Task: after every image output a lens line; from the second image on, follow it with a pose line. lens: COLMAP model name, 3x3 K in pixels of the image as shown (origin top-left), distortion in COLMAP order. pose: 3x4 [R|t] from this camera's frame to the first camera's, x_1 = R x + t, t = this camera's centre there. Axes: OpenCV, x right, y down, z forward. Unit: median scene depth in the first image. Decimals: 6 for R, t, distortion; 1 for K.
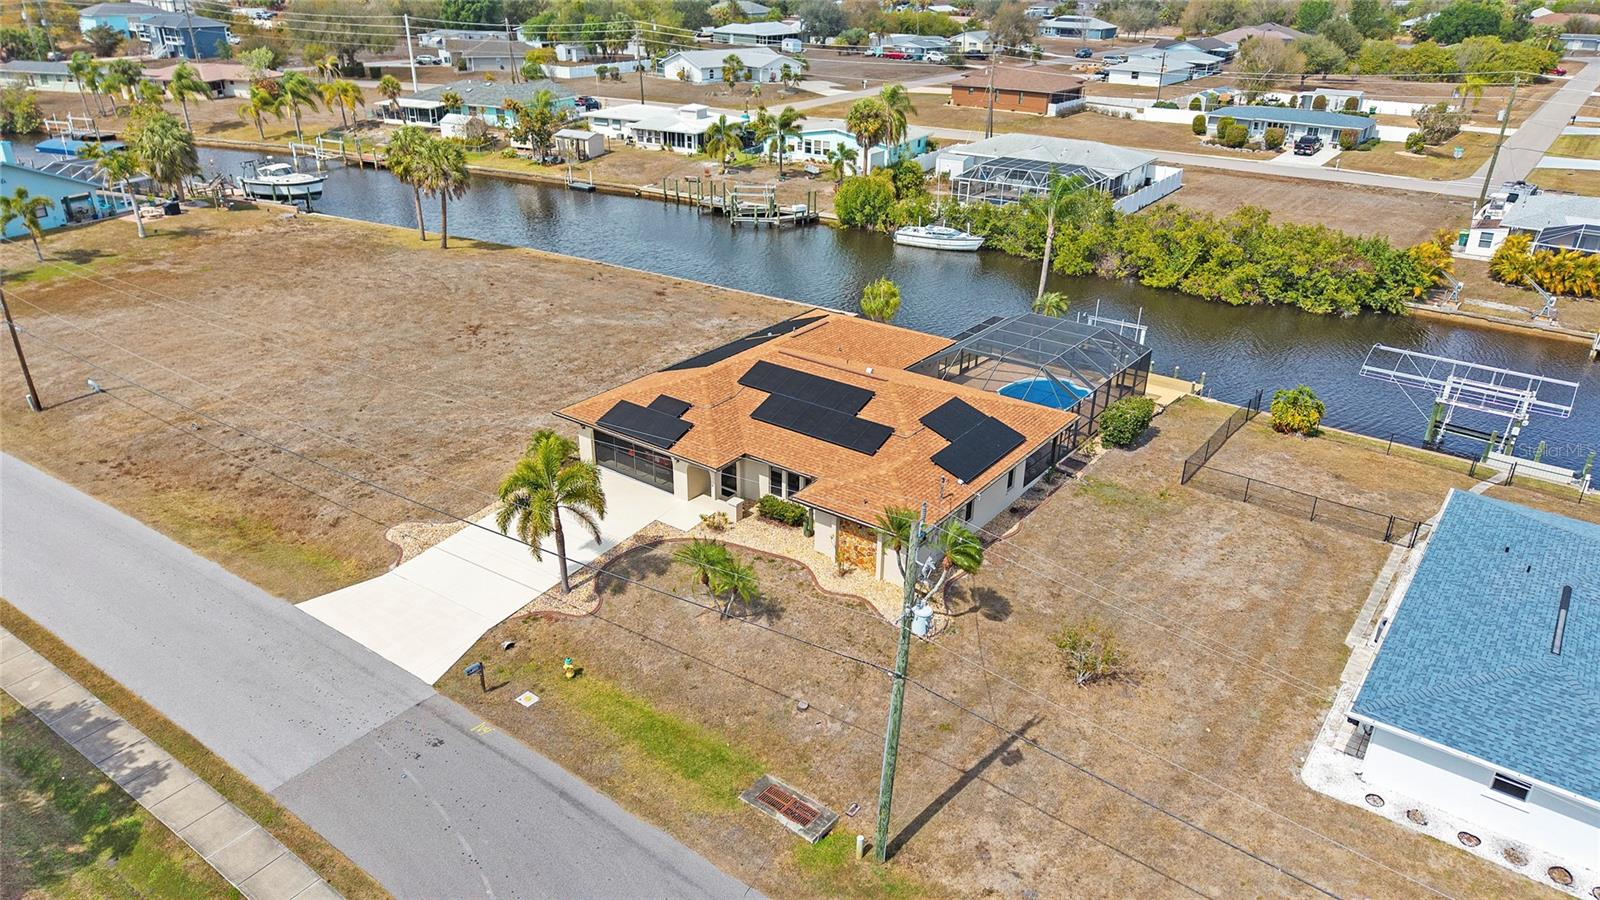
lens RADIAL K [[1073.5, 0, 802.3], [0, 1073.5, 451.4], [0, 0, 1]] dist [0.046760, -0.054492]
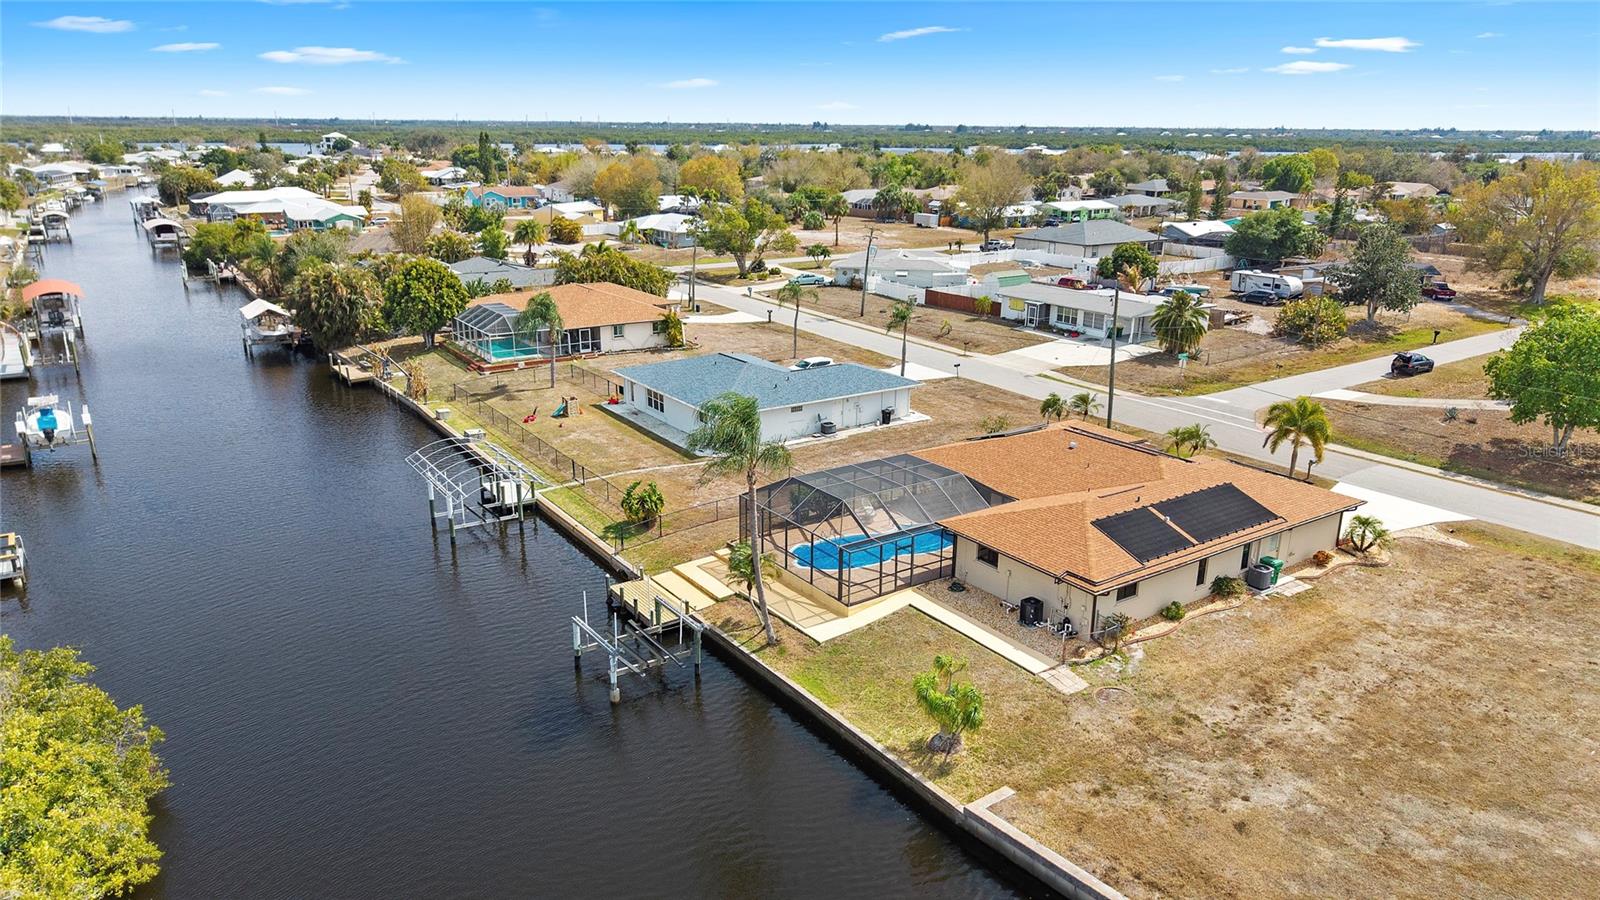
lens RADIAL K [[1073.5, 0, 802.3], [0, 1073.5, 451.4], [0, 0, 1]] dist [0.046760, -0.054492]
pose [[-0.948277, -0.114551, 0.296055, -0.003005], [0.111851, 0.752242, 0.649323, -0.576700], [-0.297086, 0.648852, -0.700522, 1.280861]]
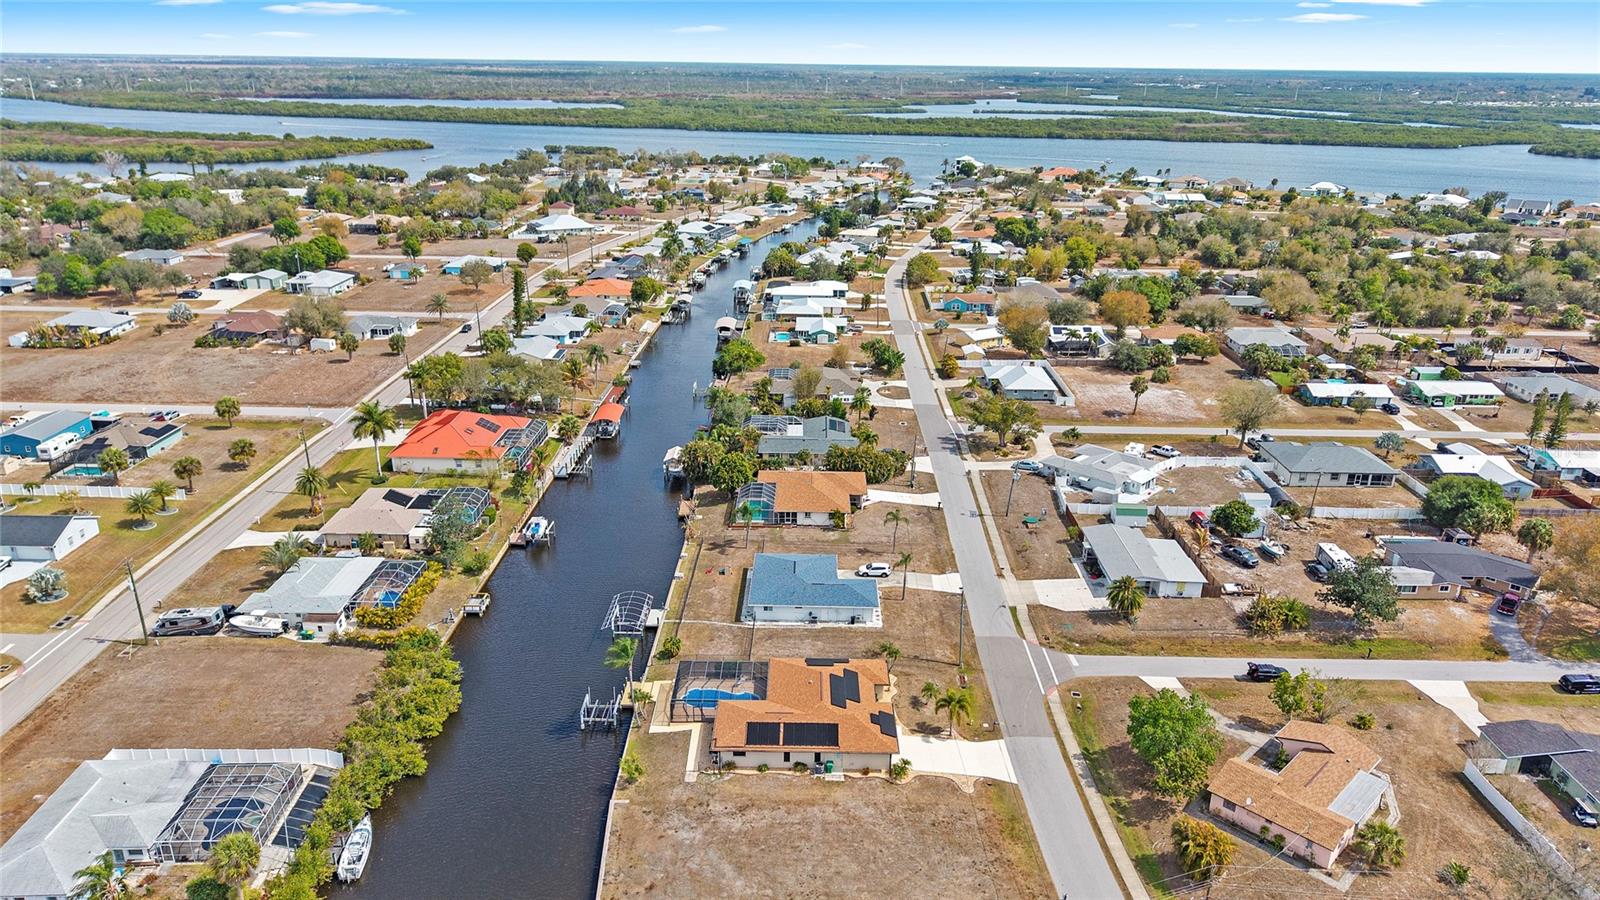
lens RADIAL K [[1085.9, 0, 803.5], [0, 1085.9, 407.1], [0, 0, 1]] dist [0.047660, -0.062750]
pose [[-0.593439, -0.265138, 0.759955, -1.157716], [0.318190, 0.789992, 0.524088, -1.314625], [-0.739314, 0.552824, -0.384448, 1.107465]]
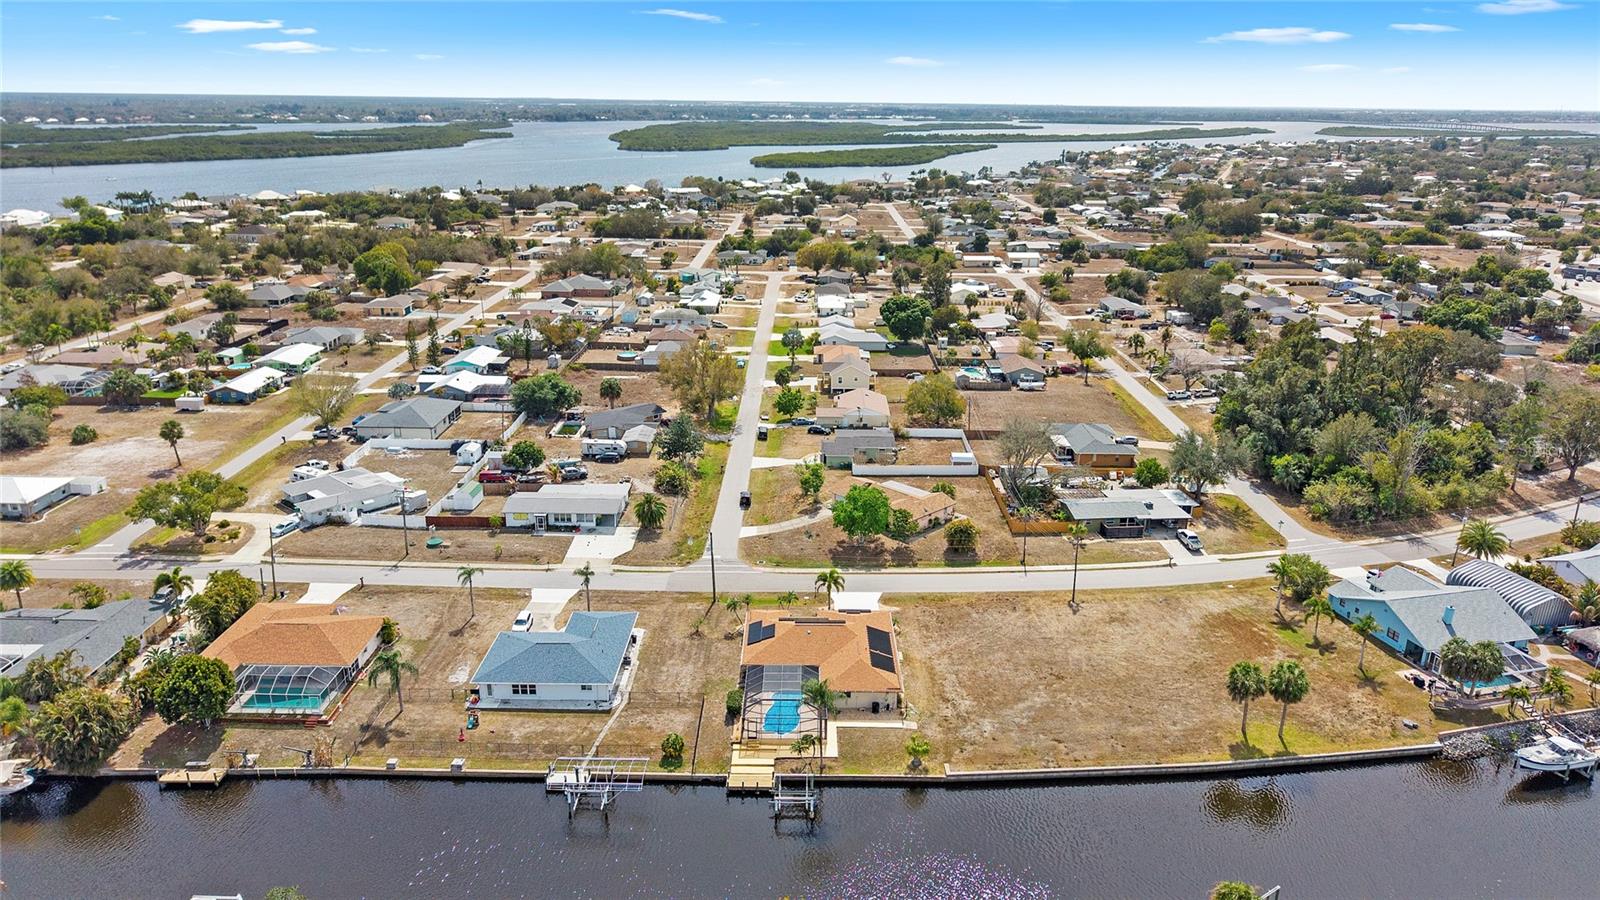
lens RADIAL K [[1063.5, 0, 806.6], [0, 1063.5, 447.0], [0, 0, 1]] dist [0.080540, -0.118317]
pose [[-0.799833, 0.163107, -0.577636, 1.037320], [-0.273590, 0.757510, 0.592729, -1.357441], [0.534243, 0.632119, -0.561257, 1.484511]]
